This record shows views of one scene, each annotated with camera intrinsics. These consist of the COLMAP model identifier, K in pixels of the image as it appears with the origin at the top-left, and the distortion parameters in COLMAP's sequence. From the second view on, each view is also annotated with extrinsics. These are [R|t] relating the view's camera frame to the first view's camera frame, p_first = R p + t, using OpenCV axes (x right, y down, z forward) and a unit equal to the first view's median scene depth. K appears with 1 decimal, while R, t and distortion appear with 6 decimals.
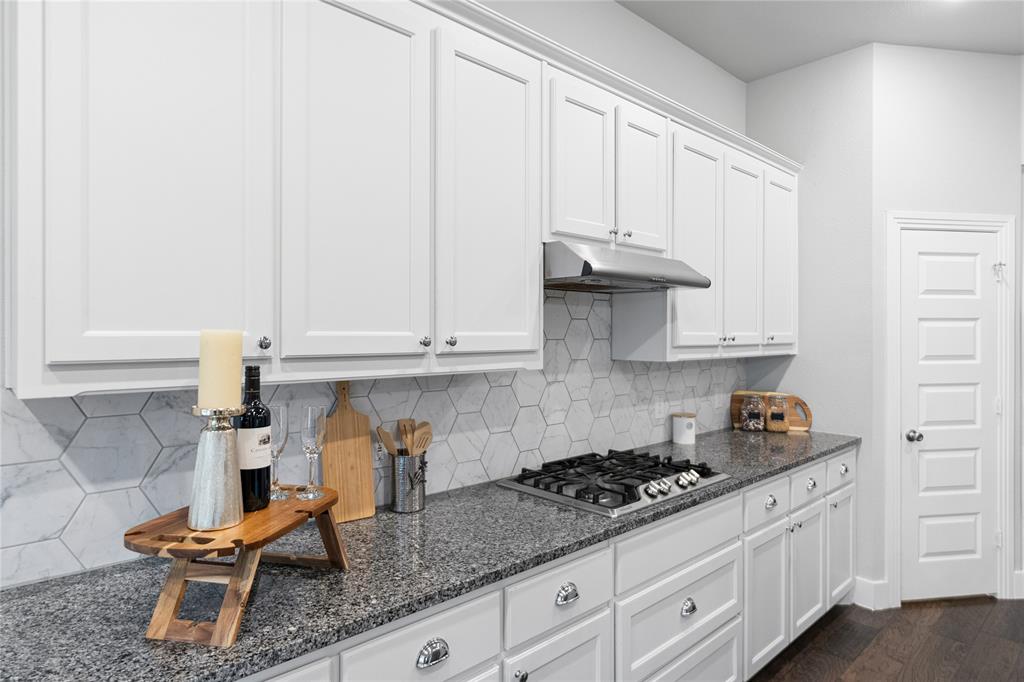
lens RADIAL K [[563.2, 0, 511.9], [0, 563.2, 339.8], [0, 0, 1]] dist [-0.000182, -0.000007]
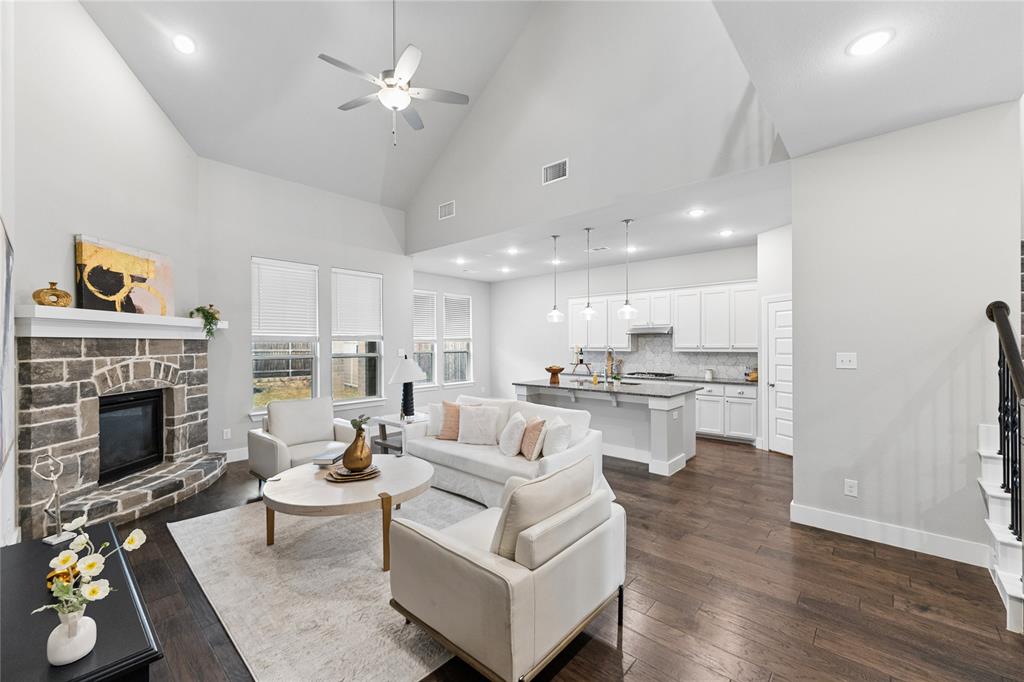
lens RADIAL K [[412.5, 0, 512.0], [0, 412.5, 342.4], [0, 0, 1]] dist [0.001931, 0.000193]
pose [[0.114660, 0.000732, -0.993405, 4.746357], [-0.001413, 0.999999, 0.000573, -0.041619], [0.993404, 0.001338, 0.114661, -0.723010]]
